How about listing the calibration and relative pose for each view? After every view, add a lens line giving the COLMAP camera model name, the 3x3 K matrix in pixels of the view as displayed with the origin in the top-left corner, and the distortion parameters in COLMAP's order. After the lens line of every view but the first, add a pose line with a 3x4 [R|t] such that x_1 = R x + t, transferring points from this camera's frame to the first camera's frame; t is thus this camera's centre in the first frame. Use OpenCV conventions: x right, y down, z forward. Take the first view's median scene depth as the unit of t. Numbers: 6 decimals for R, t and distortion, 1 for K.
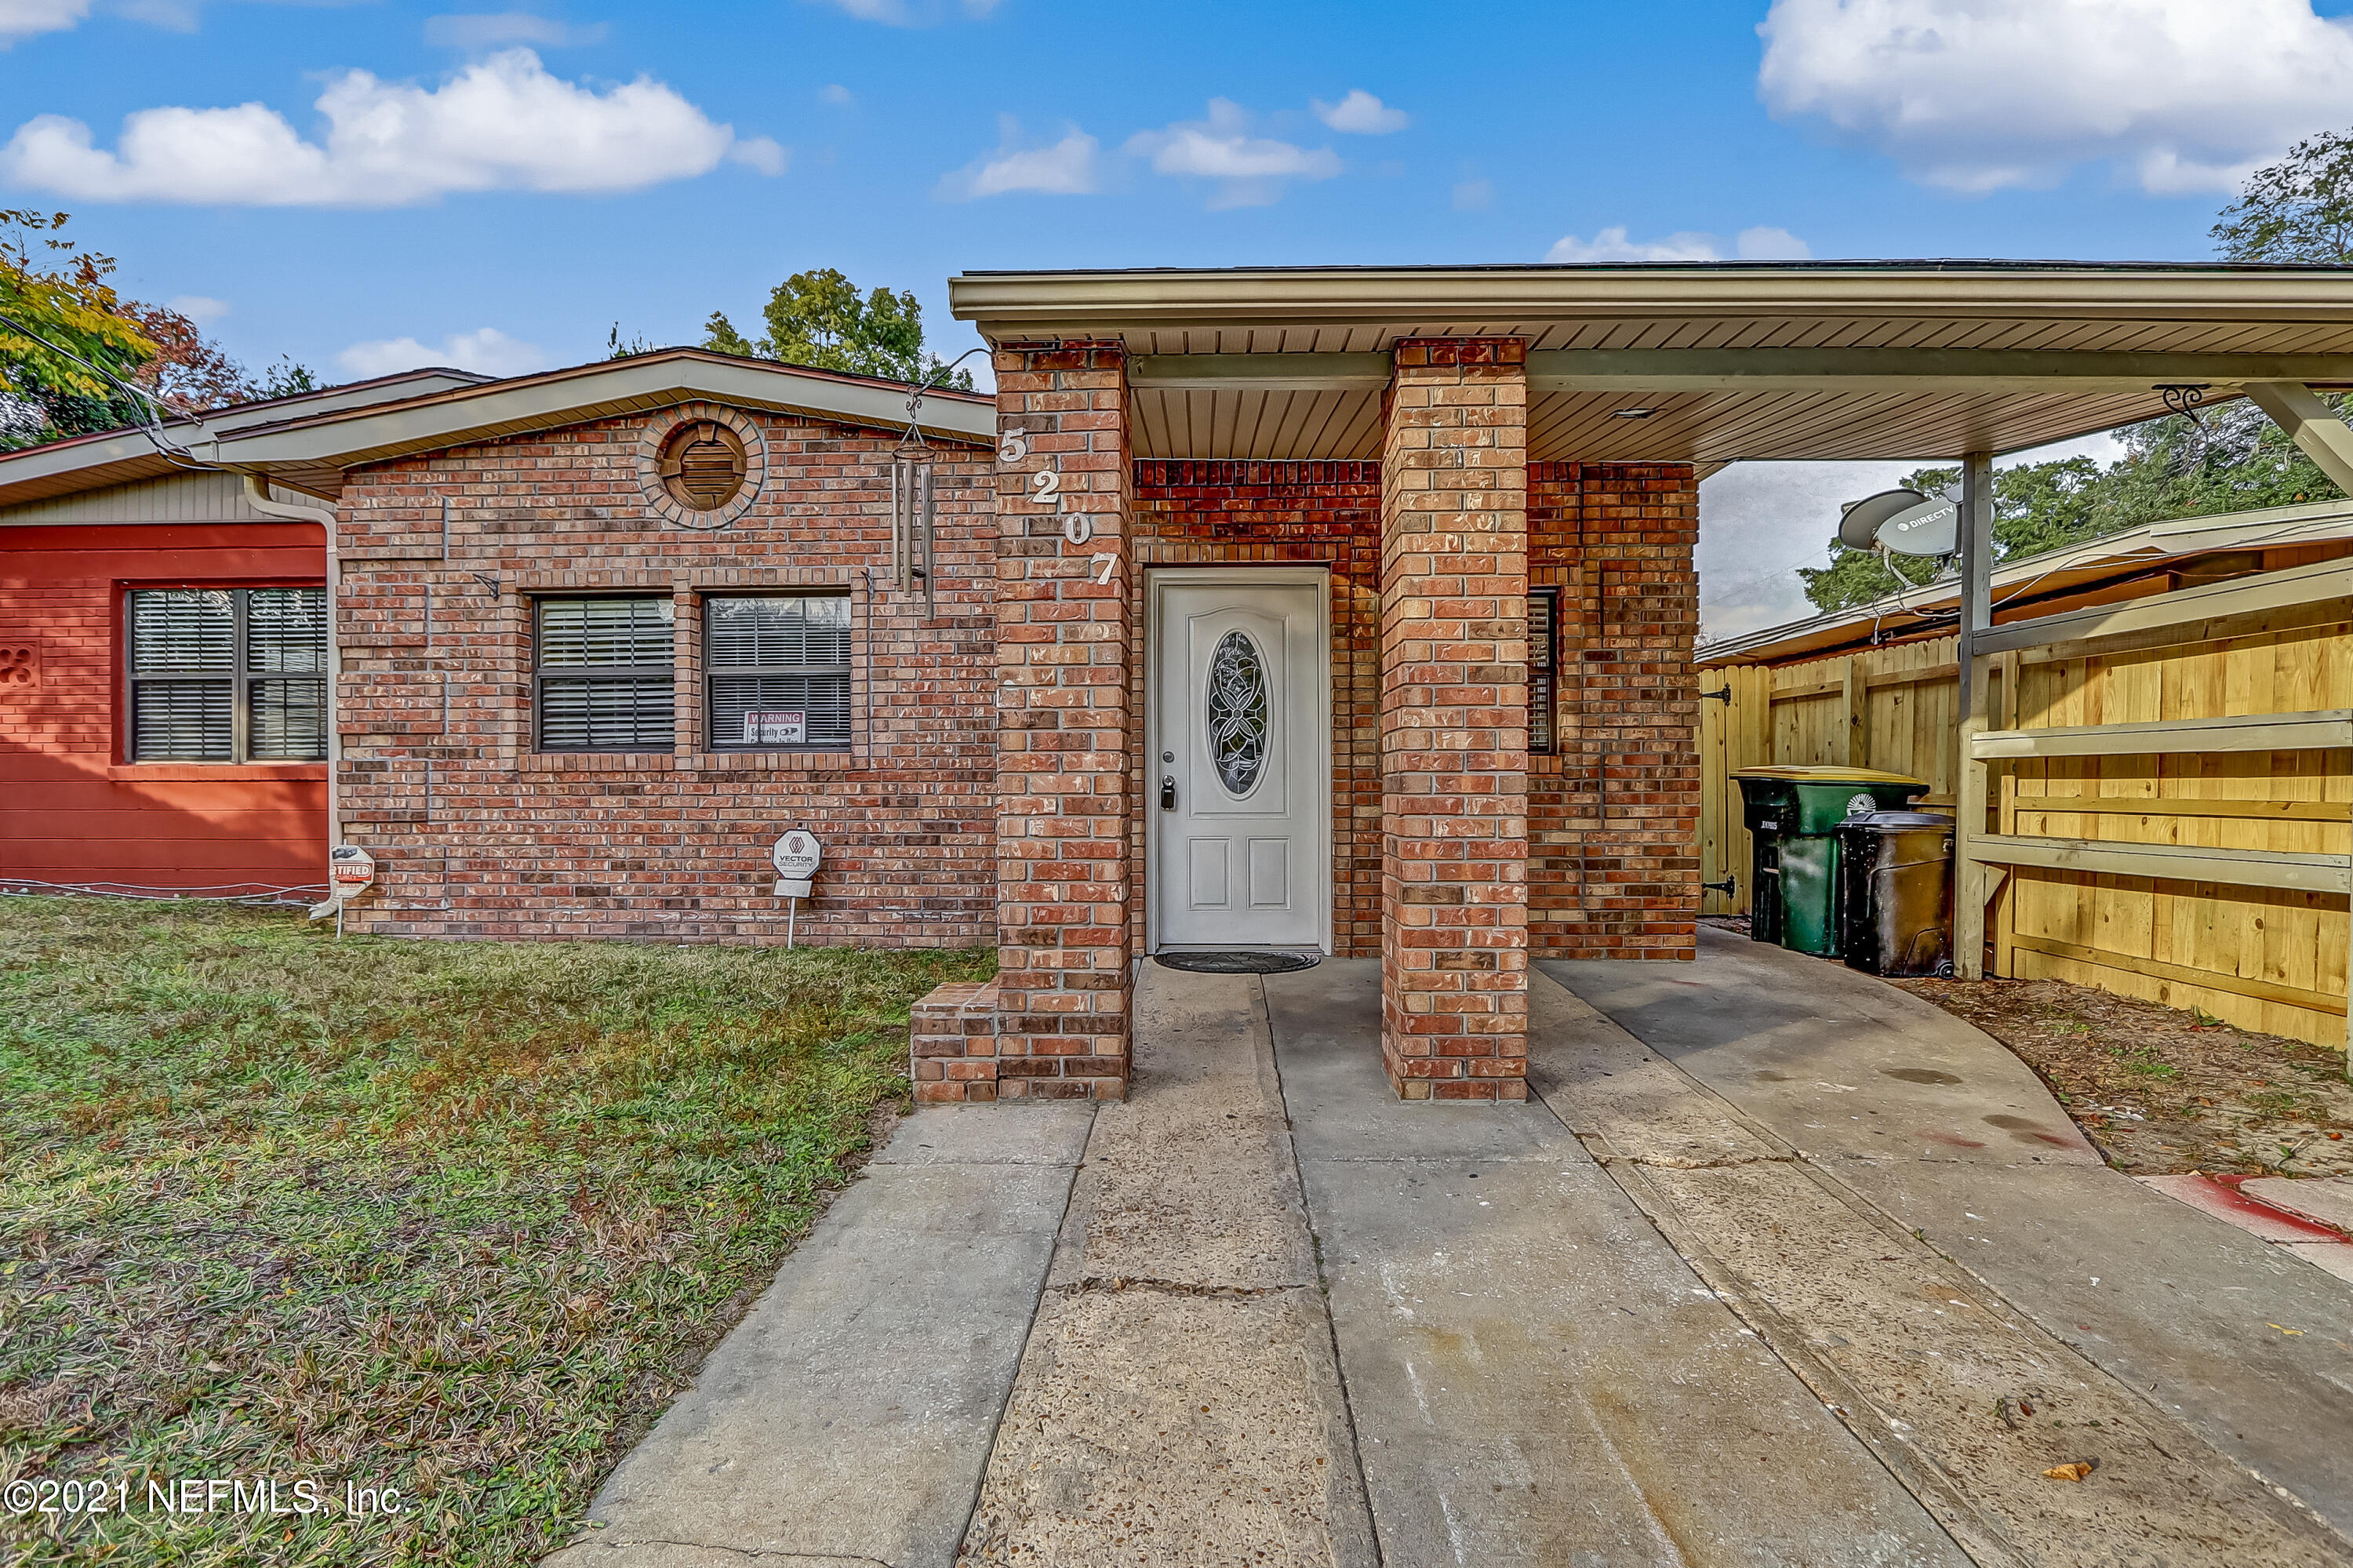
lens RADIAL K [[1135.2, 0, 1169.6], [0, 1135.2, 796.1], [0, 0, 1]] dist [-0.007998, 0.001339]
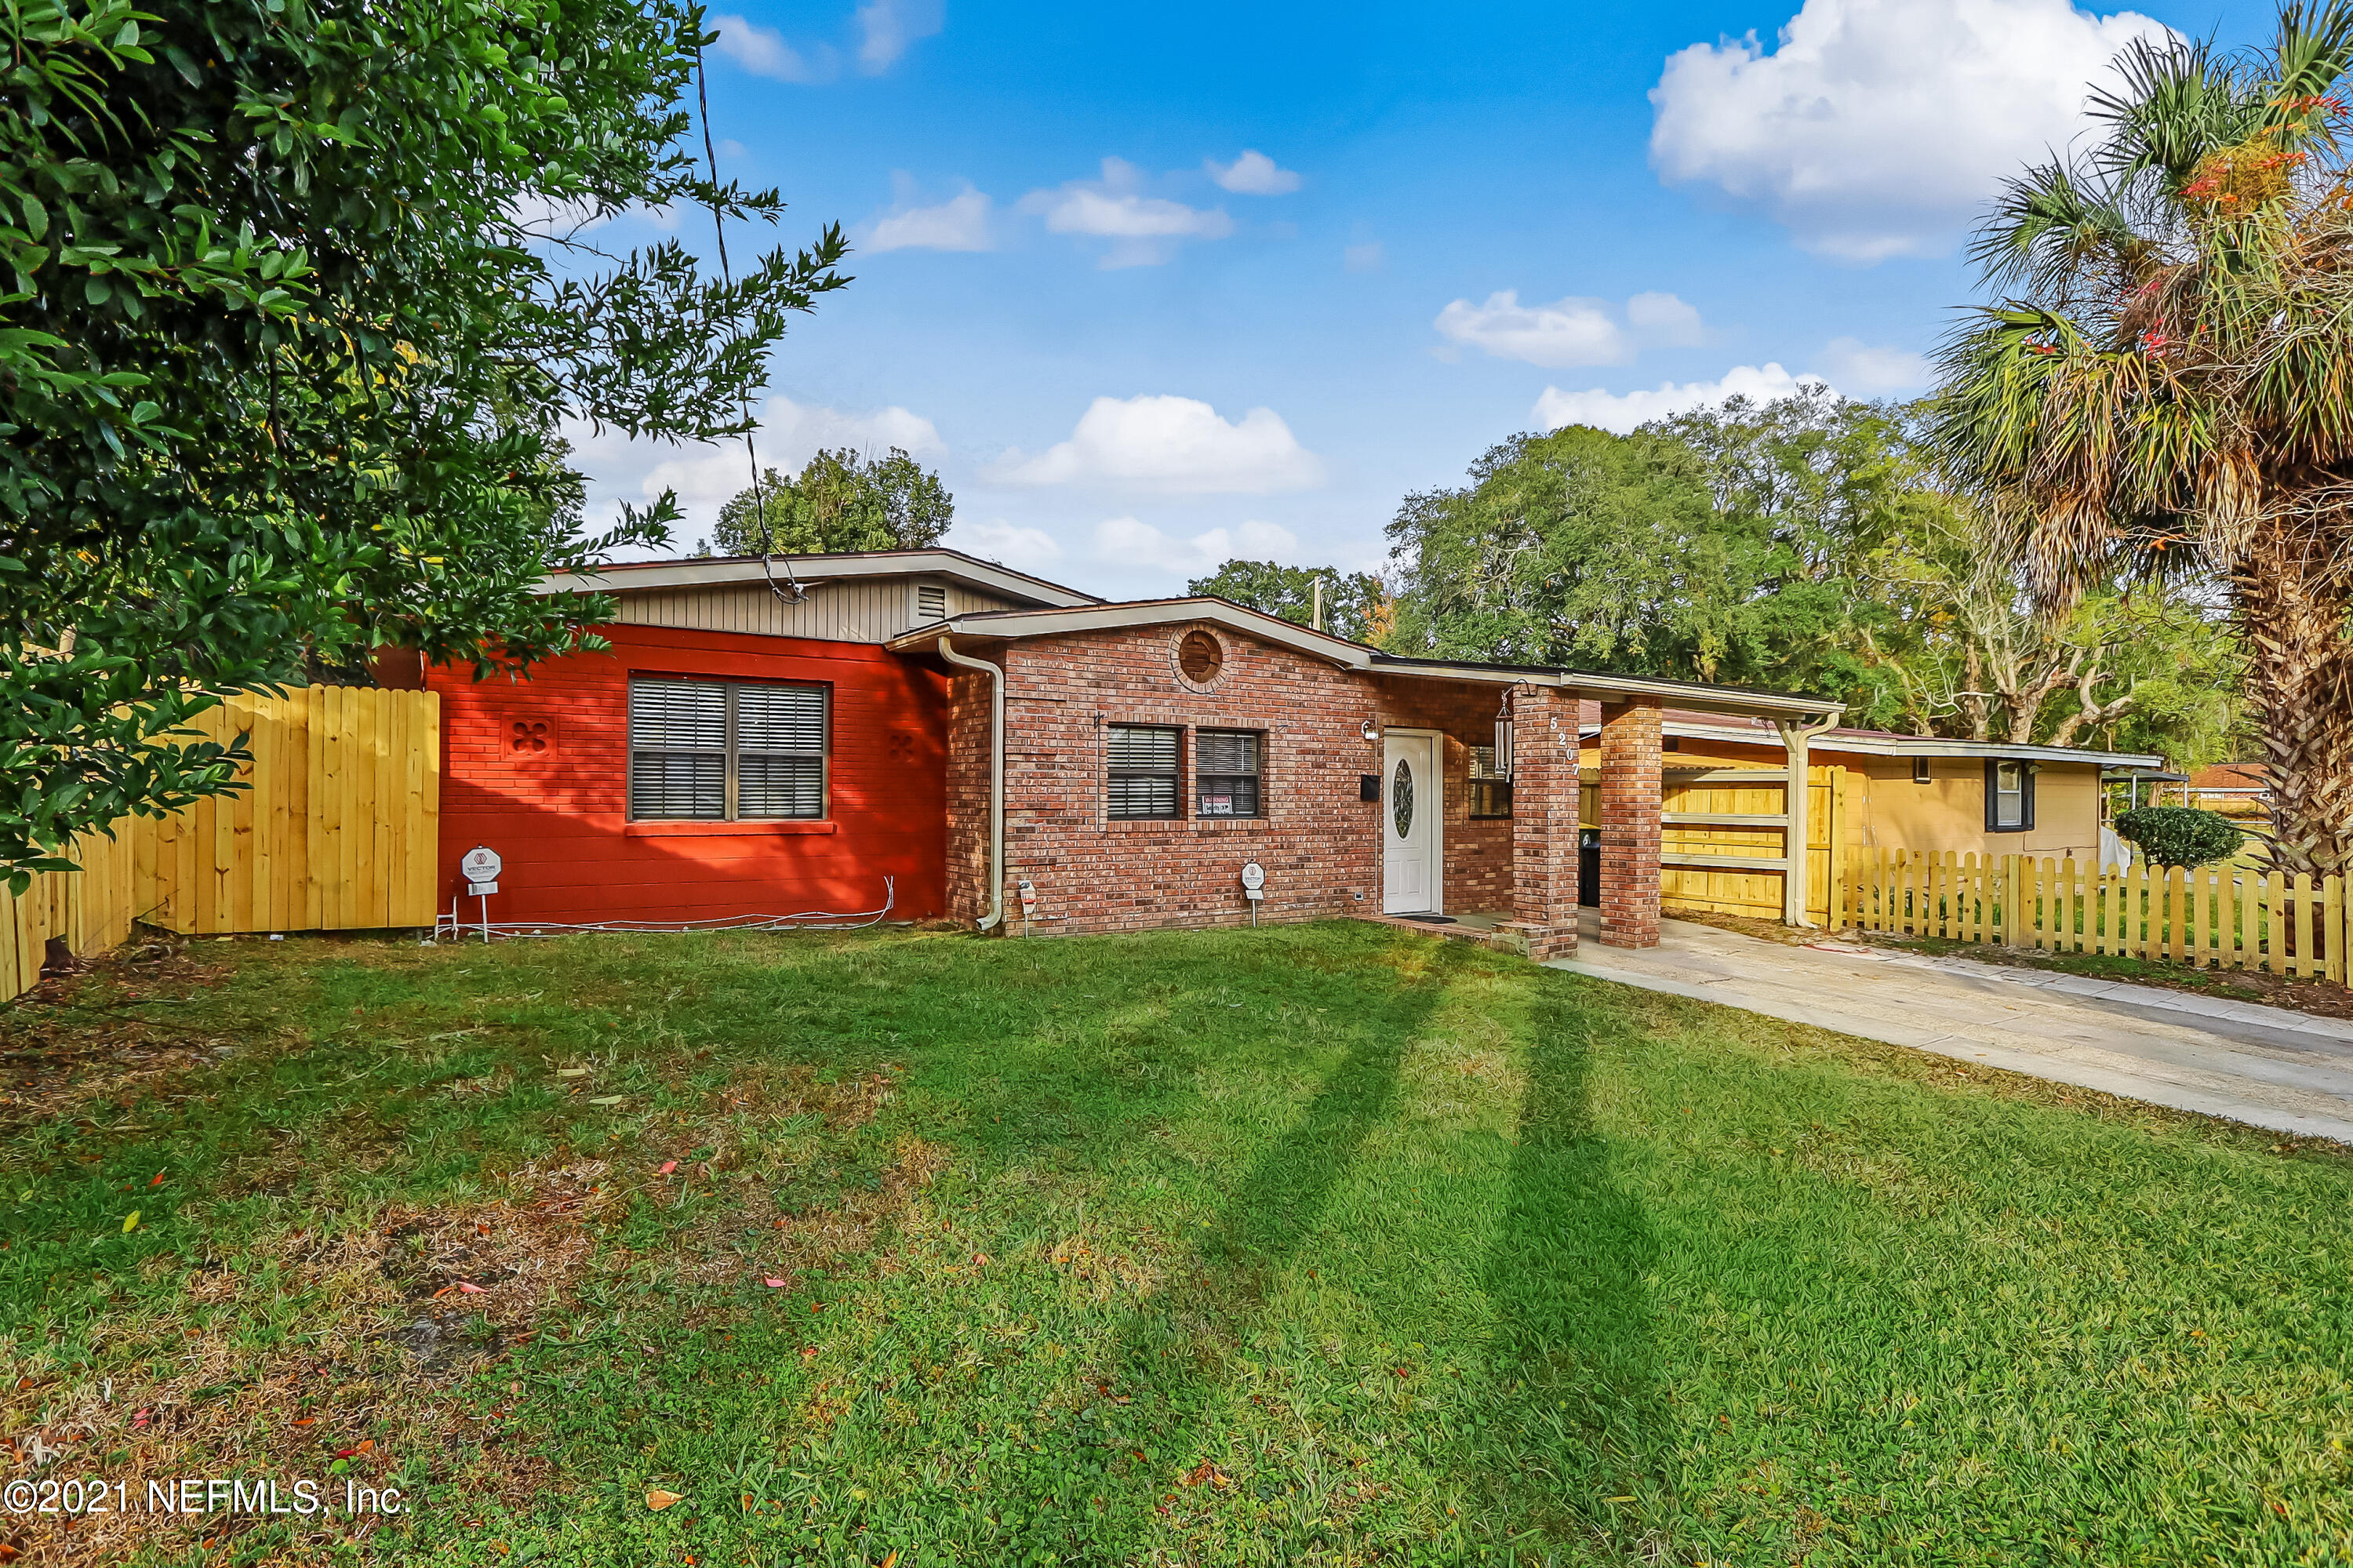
lens RADIAL K [[1102.6, 0, 1163.8], [0, 1102.6, 791.0], [0, 0, 1]] dist [-0.001245, 0.000540]
pose [[0.816901, 0.008926, 0.576709, -1.453650], [-0.004305, 0.999947, -0.009378, -0.067983], [-0.576762, 0.005178, 0.816896, -0.368891]]
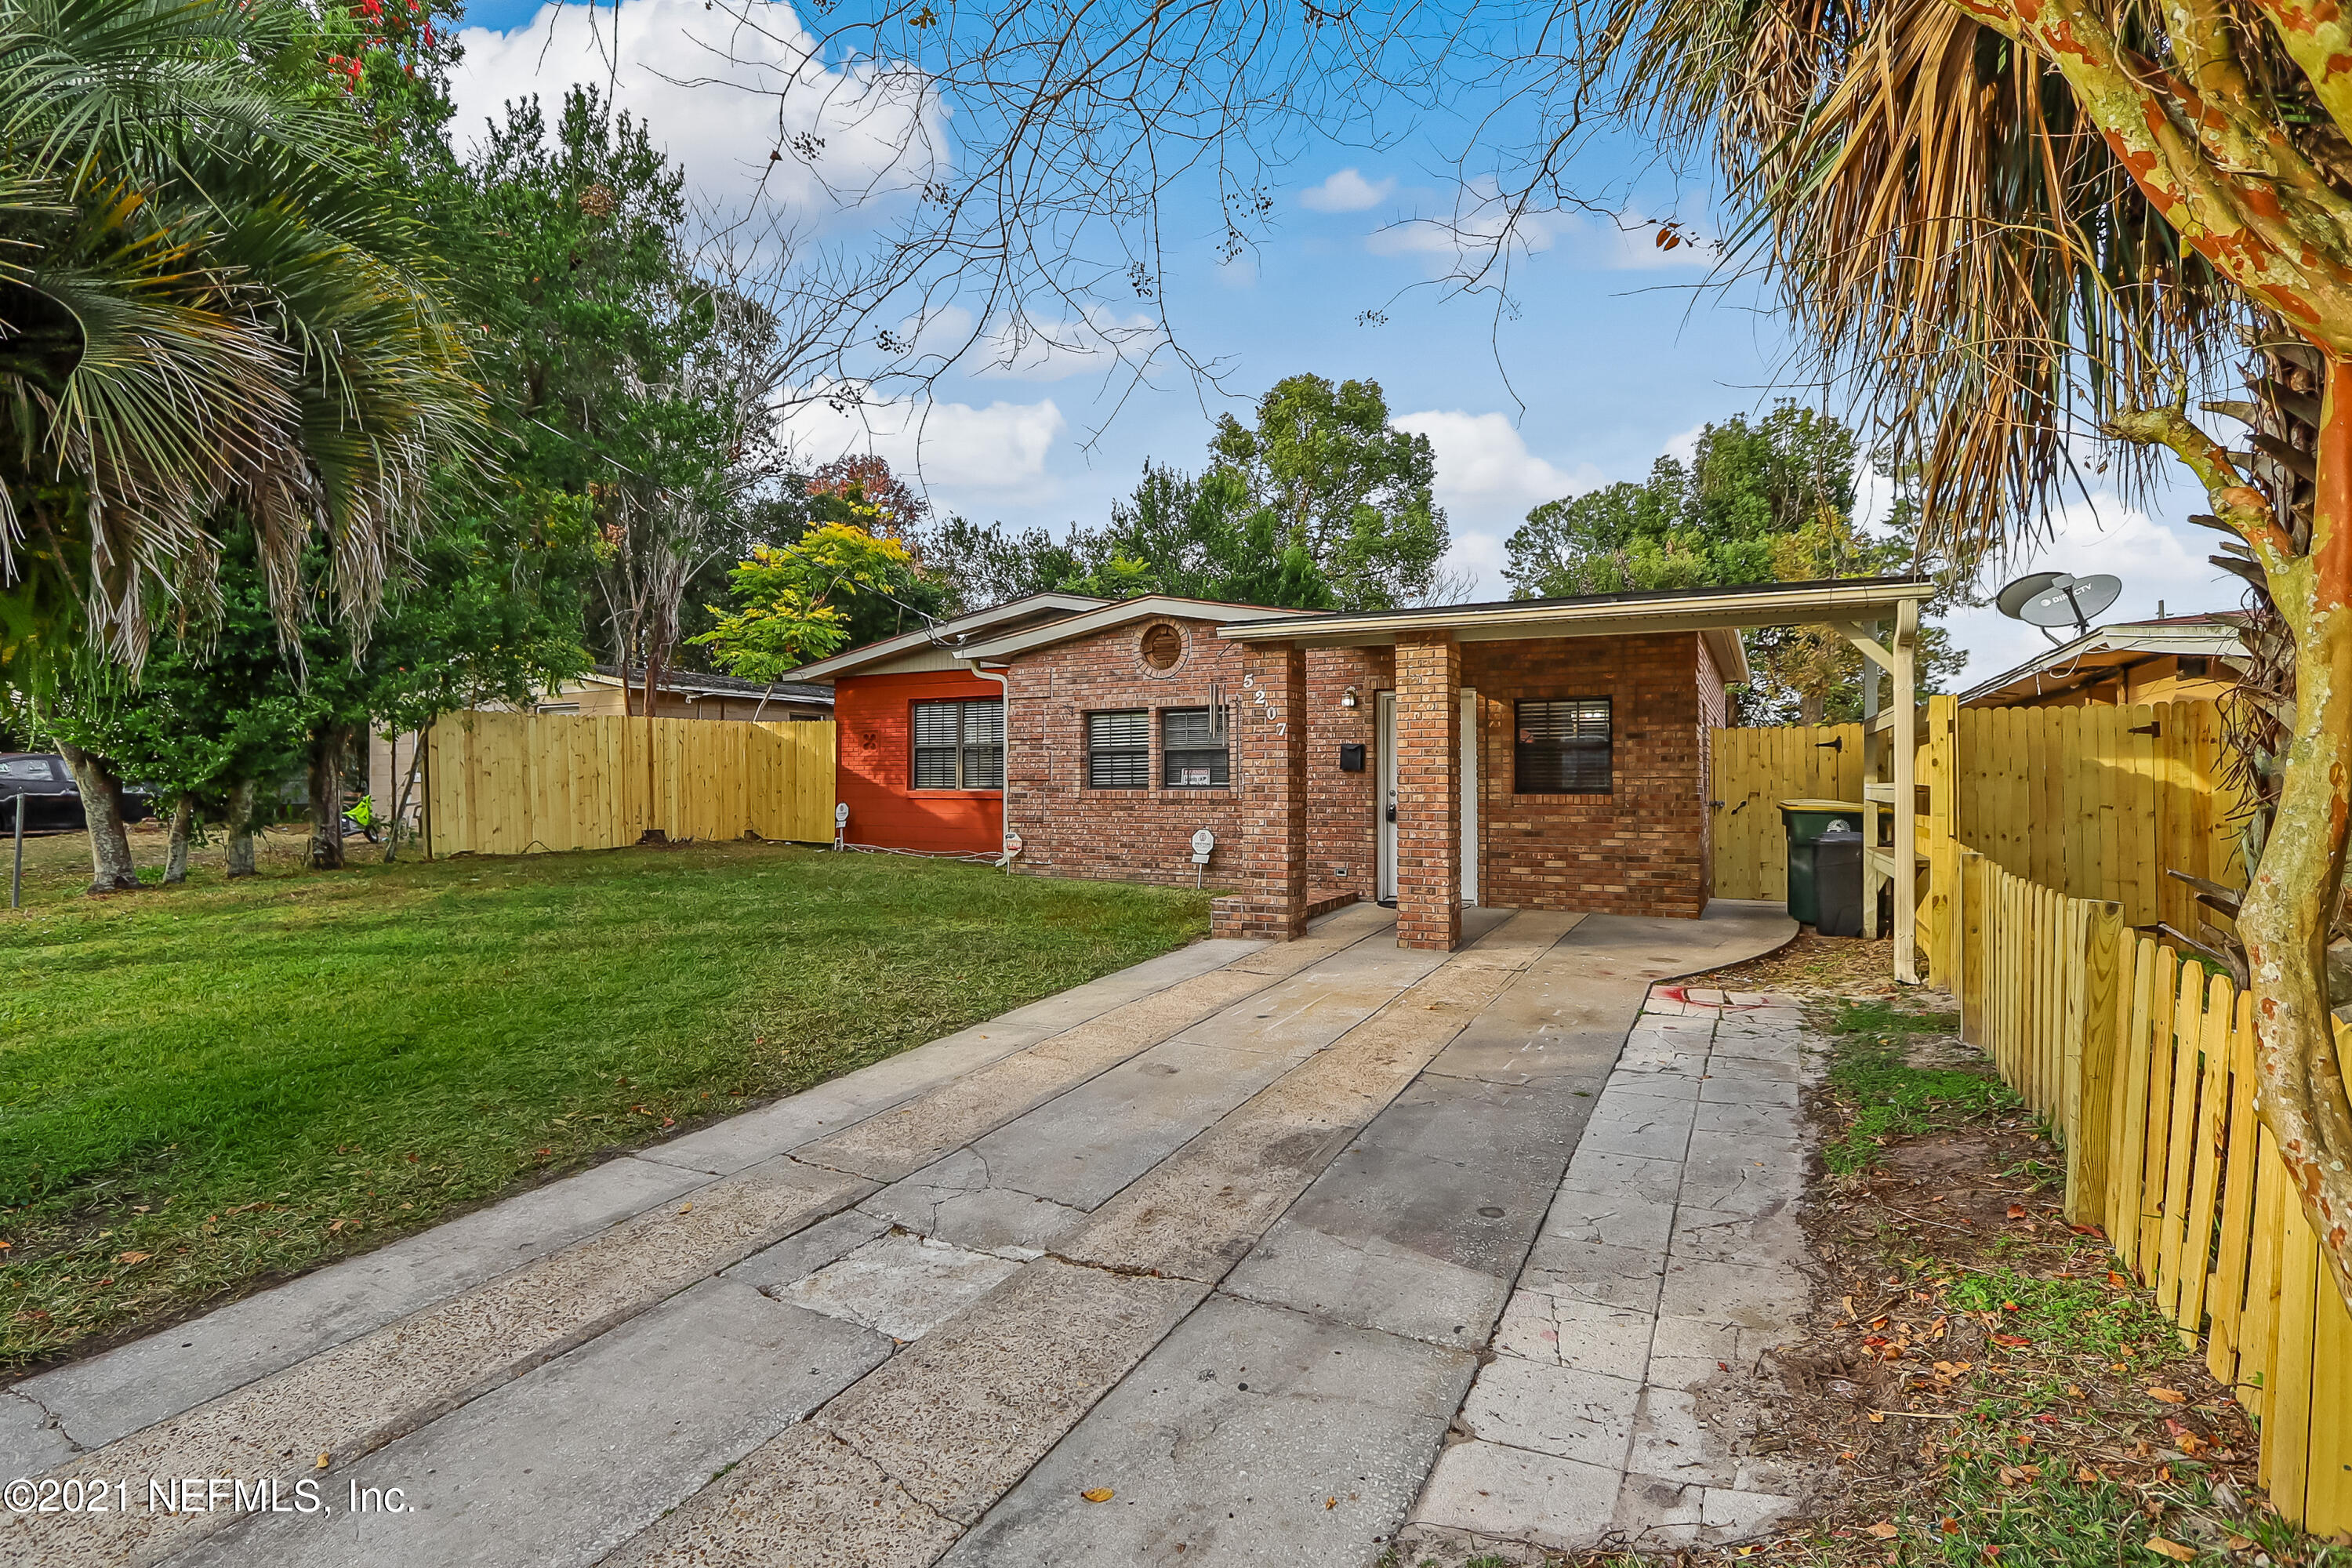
lens RADIAL K [[1102.0, 0, 1163.3], [0, 1102.0, 791.0], [0, 0, 1]] dist [-0.001245, 0.000540]
pose [[0.899325, 0.004269, -0.437261, 0.447025], [-0.006464, 0.999973, -0.003533, -0.029910], [0.437234, 0.006003, 0.899328, -0.756294]]
